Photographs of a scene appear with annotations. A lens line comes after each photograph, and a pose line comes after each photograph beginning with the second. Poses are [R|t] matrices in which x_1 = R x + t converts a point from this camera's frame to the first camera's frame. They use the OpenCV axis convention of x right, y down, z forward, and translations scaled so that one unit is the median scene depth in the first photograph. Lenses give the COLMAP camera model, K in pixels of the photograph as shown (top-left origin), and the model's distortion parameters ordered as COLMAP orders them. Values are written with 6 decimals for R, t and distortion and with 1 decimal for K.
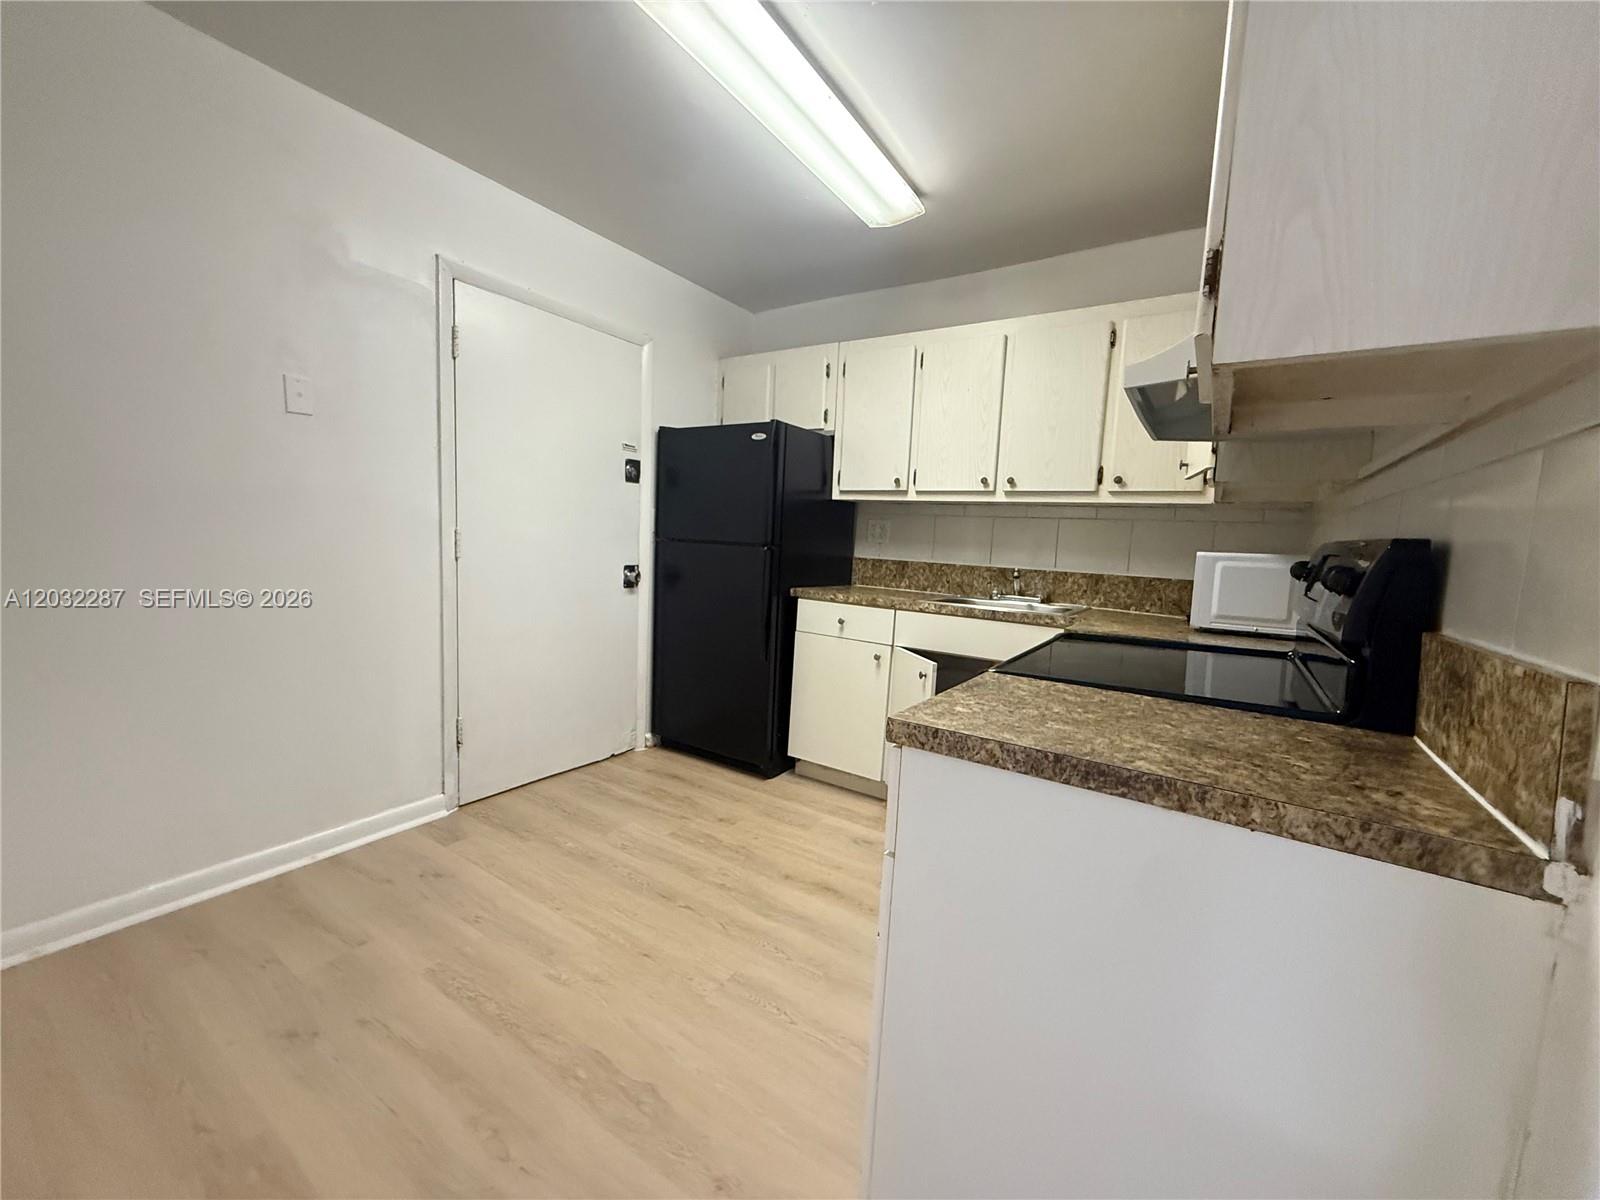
lens RADIAL K [[638.2, 0, 794.2], [0, 638.2, 603.7], [0, 0, 1]] dist [0.002329, 0.000239]
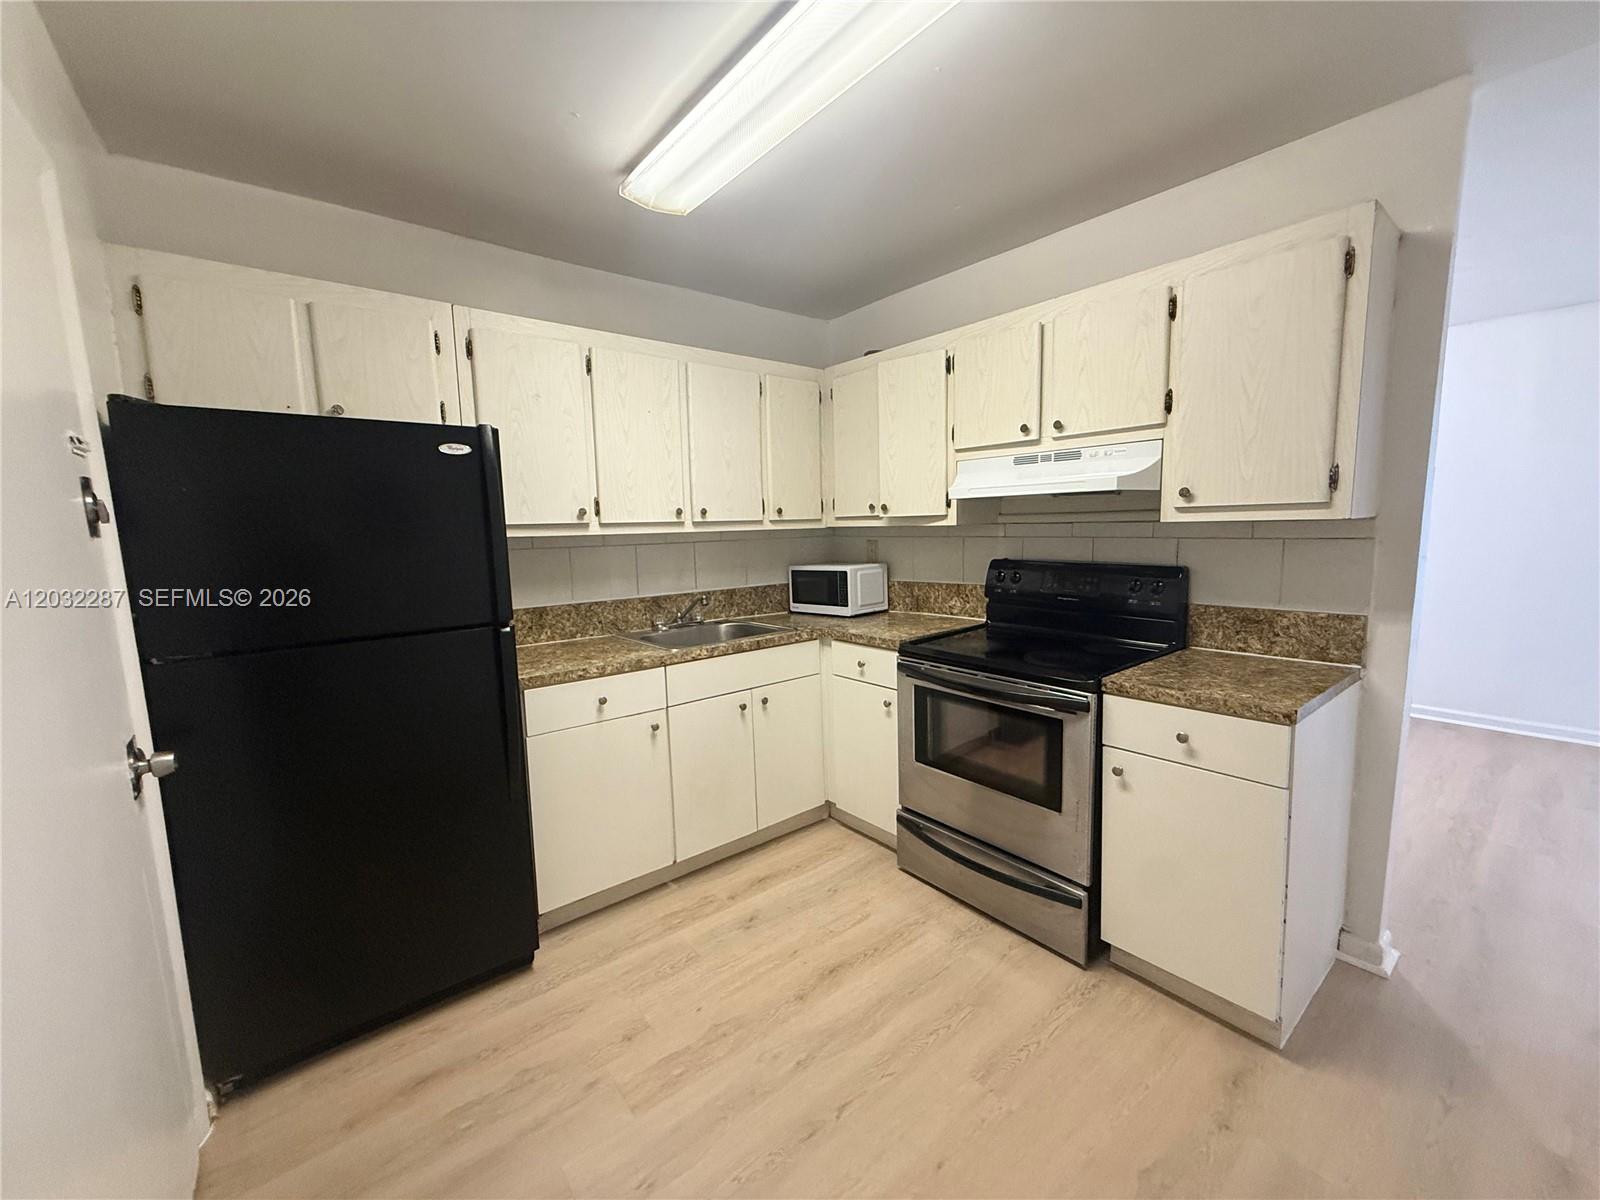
lens RADIAL K [[638.2, 0, 794.2], [0, 638.2, 603.7], [0, 0, 1]] dist [0.002329, 0.000239]
pose [[0.297603, -0.175195, 0.938477, -0.552903], [0.138138, 0.980575, 0.139248, -0.160604], [-0.944643, 0.088199, 0.316024, 0.527003]]
